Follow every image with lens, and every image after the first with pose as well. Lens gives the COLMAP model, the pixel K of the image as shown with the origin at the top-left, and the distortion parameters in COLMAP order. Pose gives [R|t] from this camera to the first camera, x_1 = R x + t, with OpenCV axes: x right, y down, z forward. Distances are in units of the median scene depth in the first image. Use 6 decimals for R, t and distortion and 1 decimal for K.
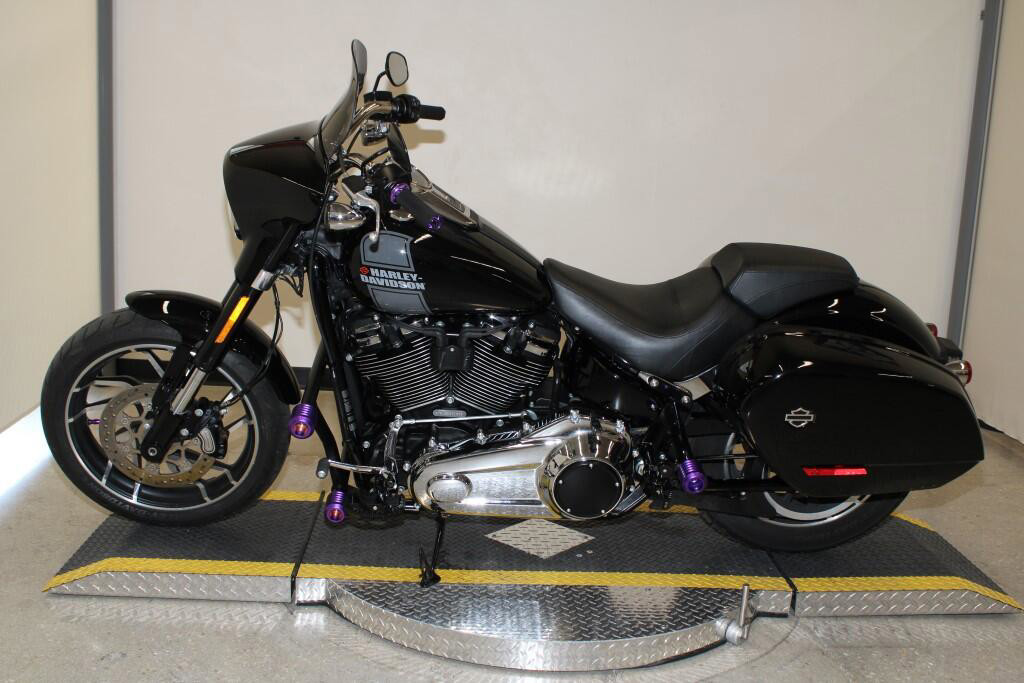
lens RADIAL K [[1245.4, 0, 512.0], [0, 1245.4, 341.5], [0, 0, 1]] dist [-0.099813, 0.205935]
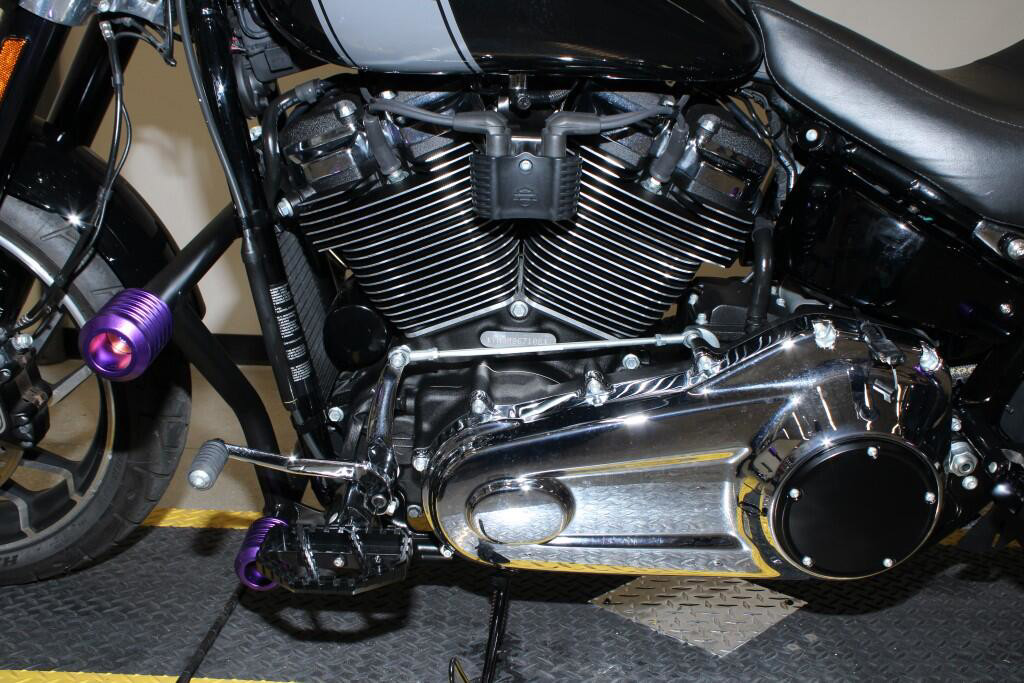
lens RADIAL K [[974.1, 0, 512.0], [0, 974.1, 341.5], [0, 0, 1]] dist [-0.150959, 0.205108]
pose [[0.999408, -0.011990, -0.032238, -0.041561], [0.010791, 0.999252, -0.037126, 0.071859], [0.032659, 0.036756, 0.998790, 0.661607]]
